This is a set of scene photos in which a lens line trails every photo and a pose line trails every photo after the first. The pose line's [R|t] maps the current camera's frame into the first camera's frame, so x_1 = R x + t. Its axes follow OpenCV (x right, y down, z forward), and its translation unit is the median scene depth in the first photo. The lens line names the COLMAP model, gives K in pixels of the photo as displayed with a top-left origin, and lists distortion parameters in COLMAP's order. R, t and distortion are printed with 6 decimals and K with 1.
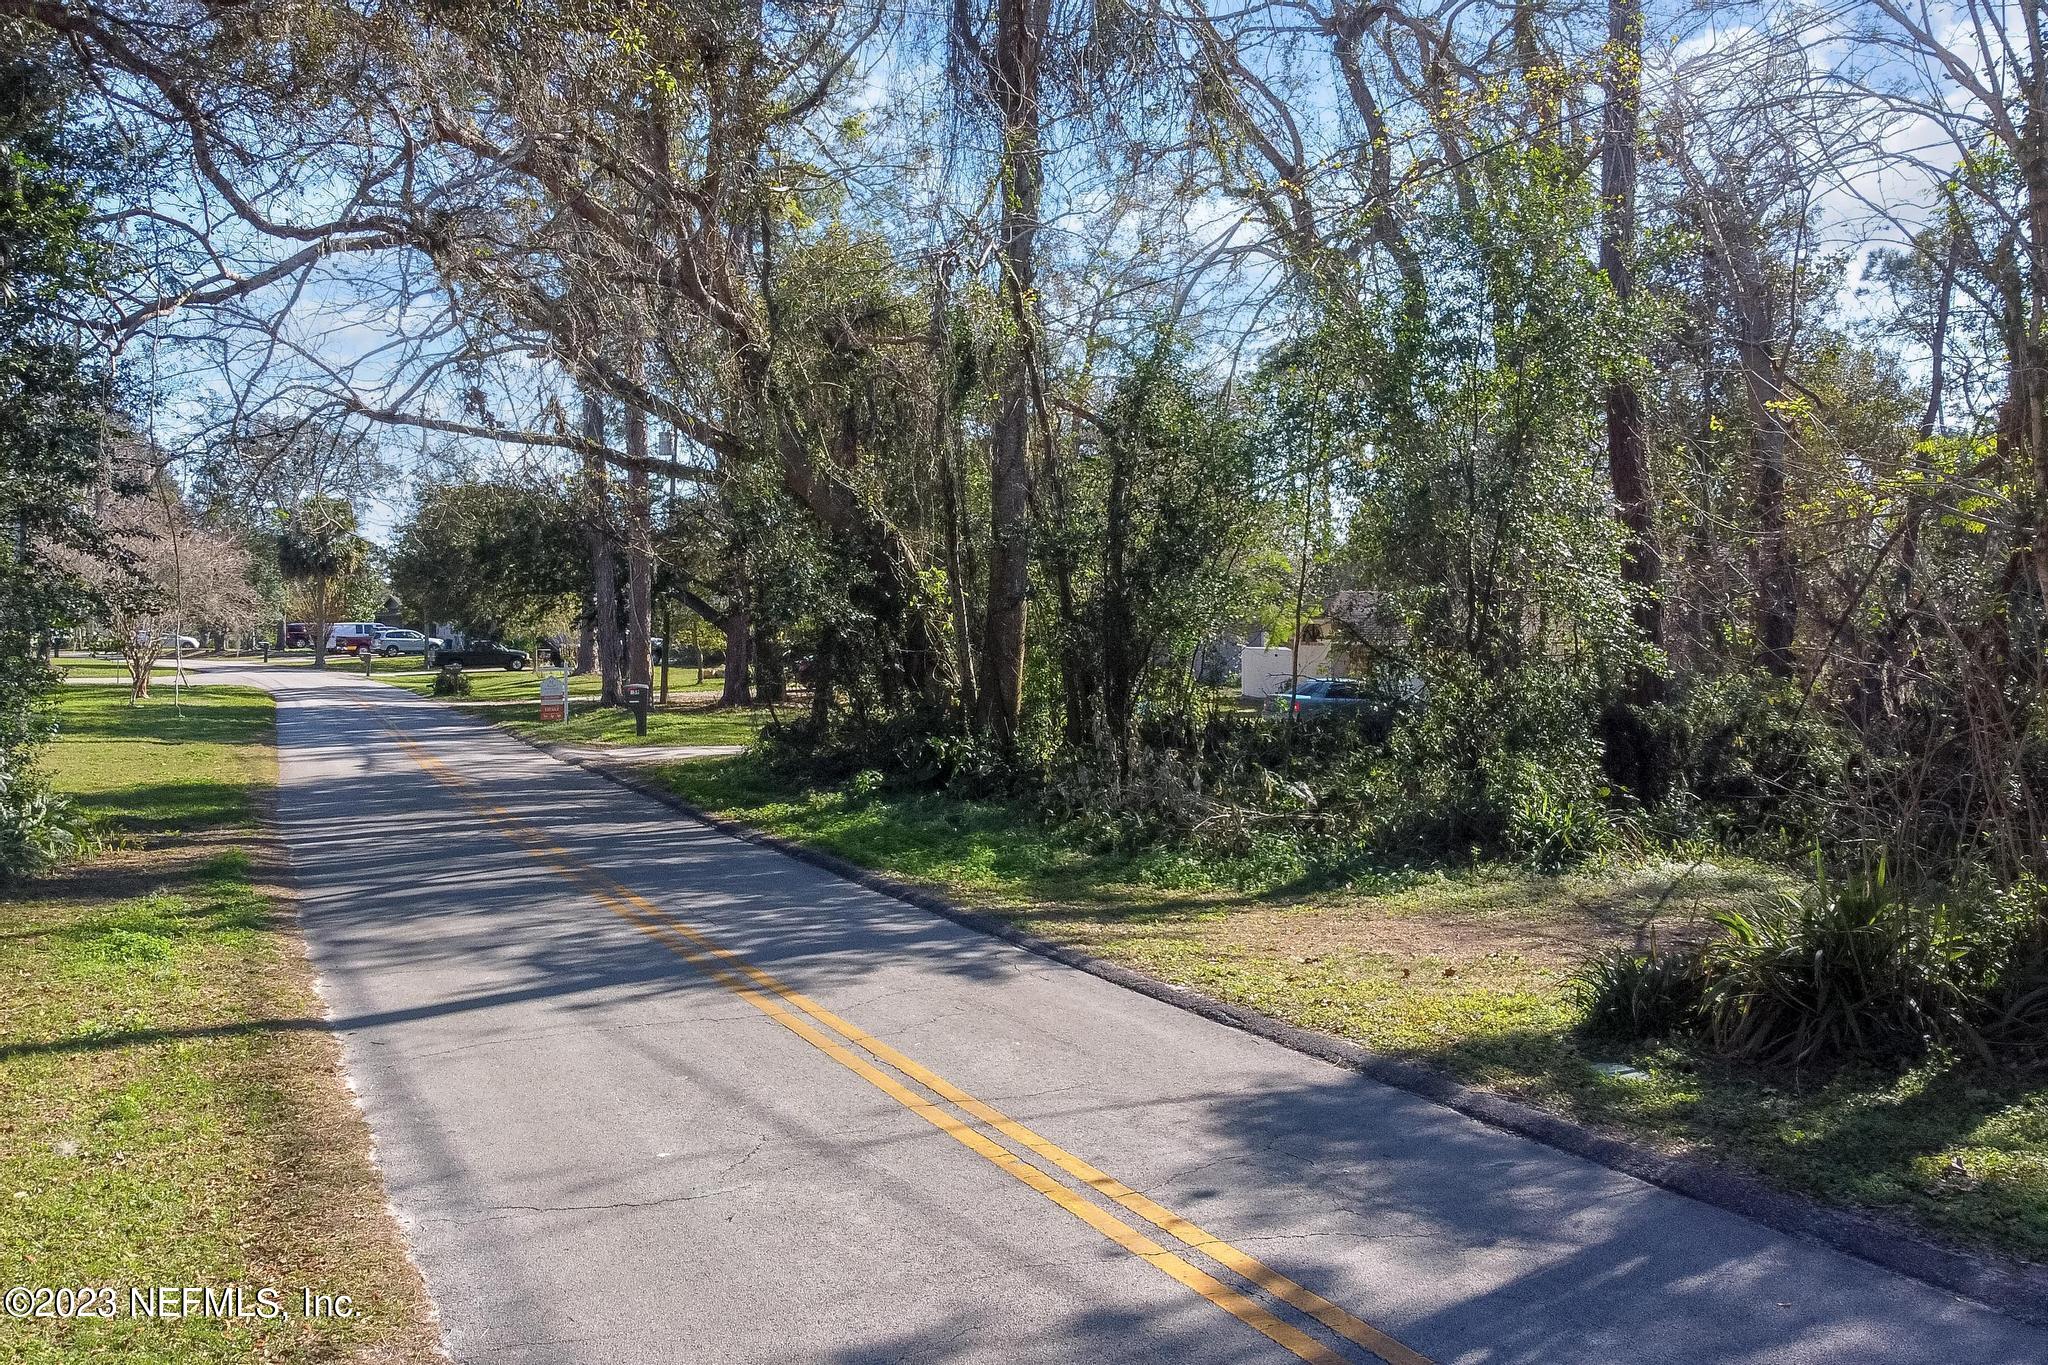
lens RADIAL K [[1790.4, 0, 1024.1], [0, 1790.4, 678.8], [0, 0, 1]] dist [0.011805, -0.043379]
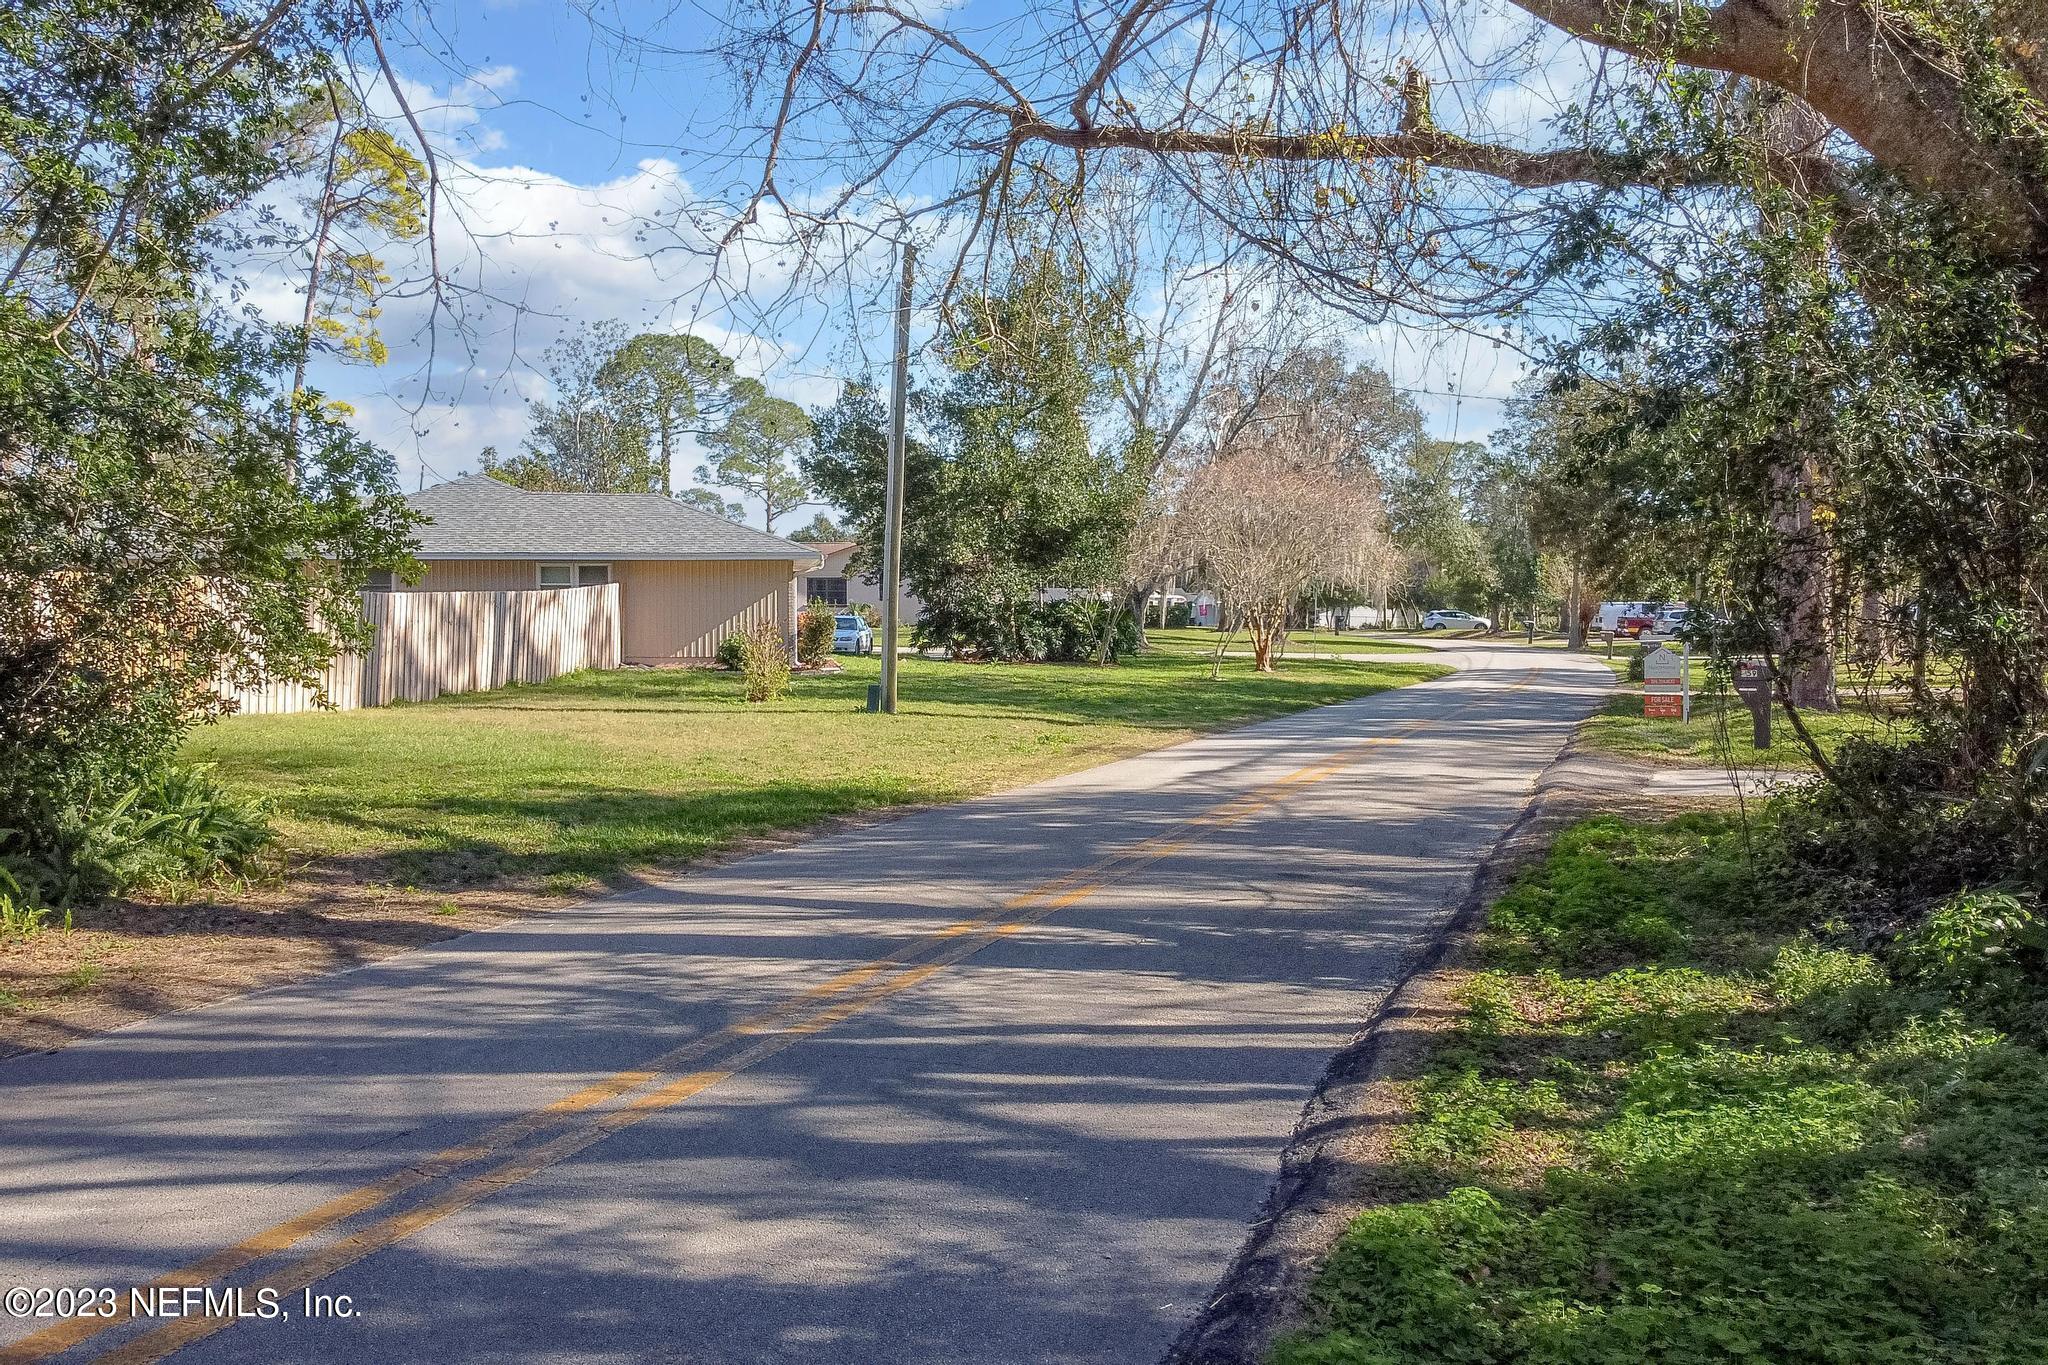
lens RADIAL K [[1790.4, 0, 1024.0], [0, 1790.4, 681.5], [0, 0, 1]] dist [0.011805, -0.043379]
pose [[0.723109, 0.045337, -0.689245, 0.002083], [-0.042008, 0.998883, 0.021632, 0.001298], [0.689456, 0.013312, 0.724205, 0.296875]]
